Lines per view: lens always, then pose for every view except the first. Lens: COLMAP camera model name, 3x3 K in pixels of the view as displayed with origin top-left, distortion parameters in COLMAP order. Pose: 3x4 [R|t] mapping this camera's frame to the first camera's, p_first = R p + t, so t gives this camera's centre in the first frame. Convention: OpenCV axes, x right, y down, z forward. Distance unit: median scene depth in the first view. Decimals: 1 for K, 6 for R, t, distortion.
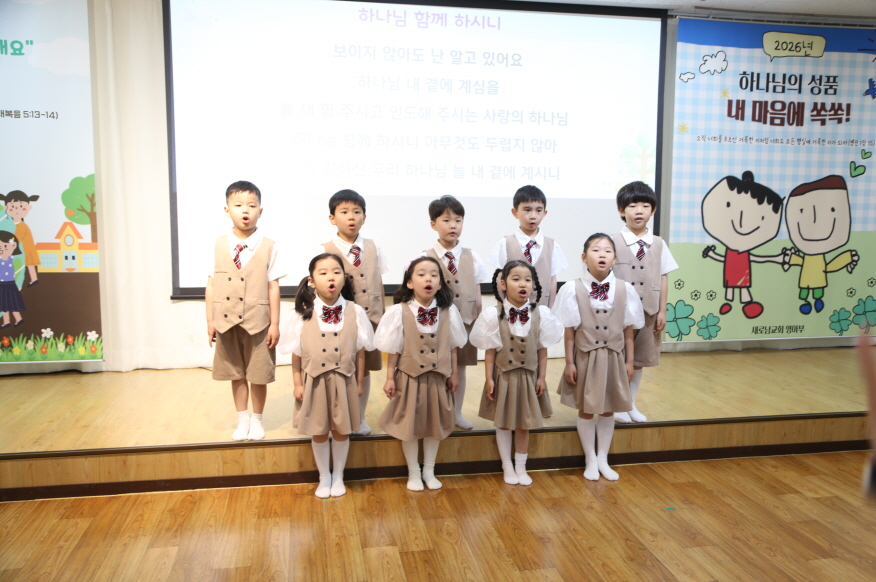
lens RADIAL K [[792.6, 0, 446.7], [0, 792.6, 296.7], [0, 0, 1]] dist [-0.019099, 0.055936]
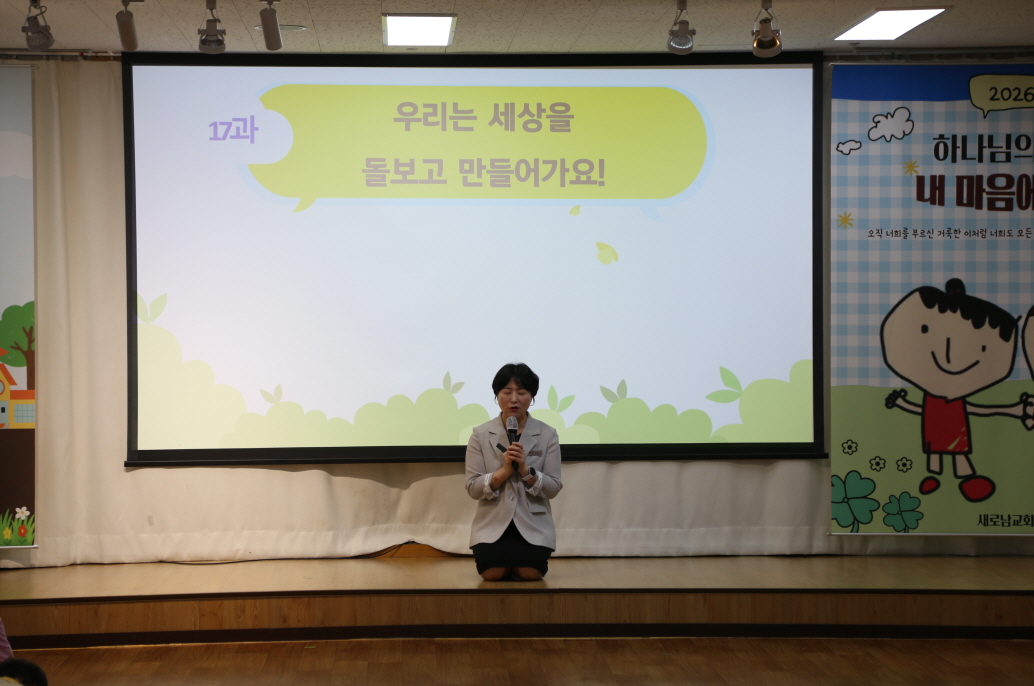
lens RADIAL K [[2682.3, 0, 520.1], [0, 2682.3, 344.5], [0, 0, 1]] dist [0.524099, 0.811895]
pose [[0.991394, -0.013321, -0.130234, 0.321585], [-0.001608, 0.993496, -0.113854, 0.163213], [0.130903, 0.113084, 0.984925, -1.343321]]
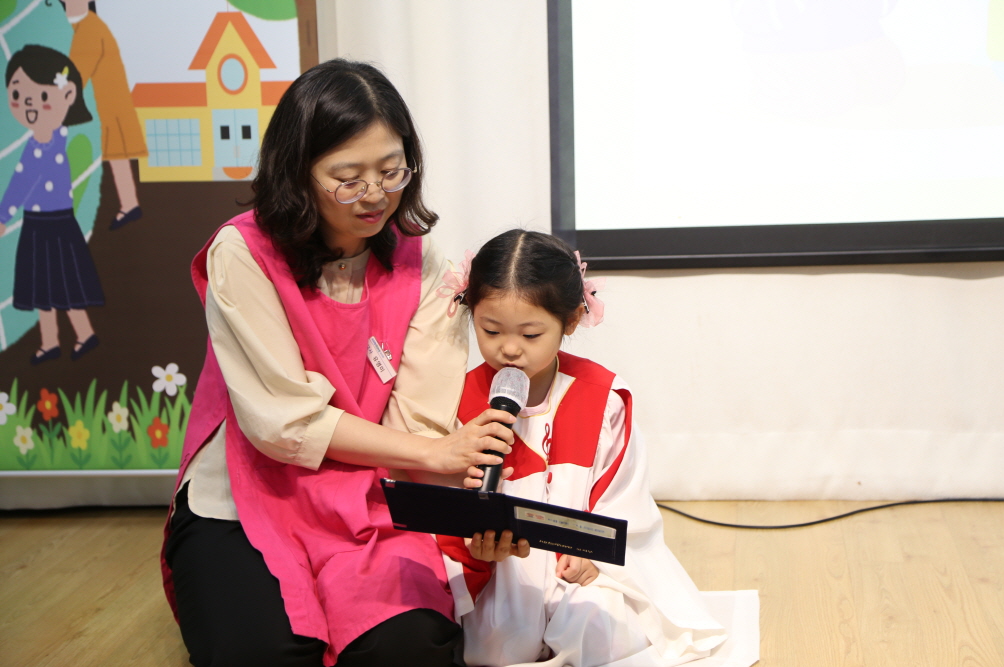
lens RADIAL K [[2047.7, 0, 497.9], [0, 2047.7, 351.3], [0, 0, 1]] dist [0.240764, 0.022405]
pose [[0.952186, 0.008538, -0.305400, -0.118638], [-0.002501, 0.999794, 0.020153, 0.016014], [0.305509, -0.018425, 0.952011, 0.237729]]
